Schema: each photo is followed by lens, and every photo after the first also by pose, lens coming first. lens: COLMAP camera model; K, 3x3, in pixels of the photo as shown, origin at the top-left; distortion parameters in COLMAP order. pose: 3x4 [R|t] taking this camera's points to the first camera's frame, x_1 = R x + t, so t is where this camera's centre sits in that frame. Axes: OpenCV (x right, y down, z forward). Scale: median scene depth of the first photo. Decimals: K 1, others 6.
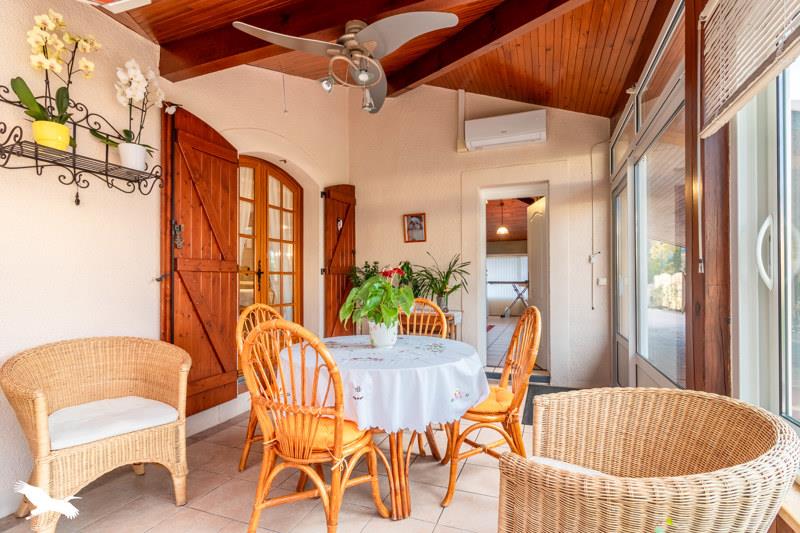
lens RADIAL K [[380.5, 0, 400.6], [0, 380.5, 279.4], [0, 0, 1]] dist [-0.000010, -0.000012]
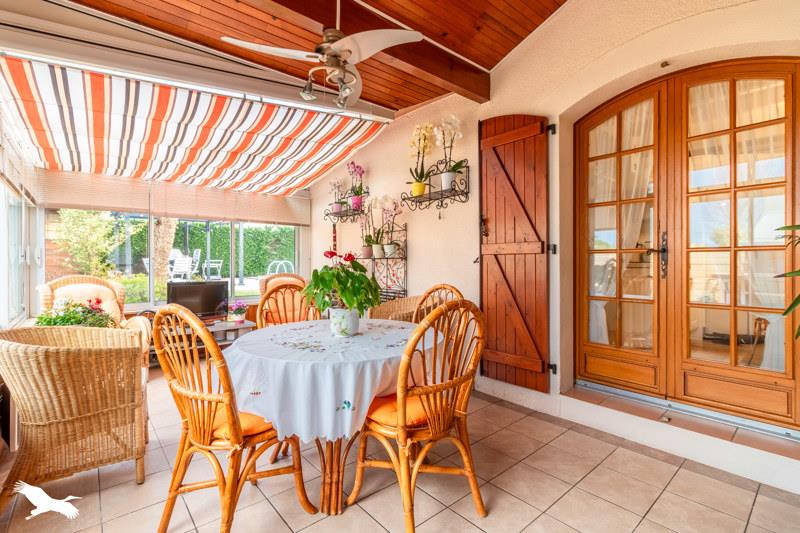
lens RADIAL K [[368.4, 0, 400.1], [0, 368.4, 258.0], [0, 0, 1]] dist [-0.000088, -0.000032]
pose [[-0.472348, -0.000566, -0.881412, 0.663321], [0.007065, 0.999965, -0.004428, -0.012003], [0.881384, -0.008319, -0.472328, 1.512253]]
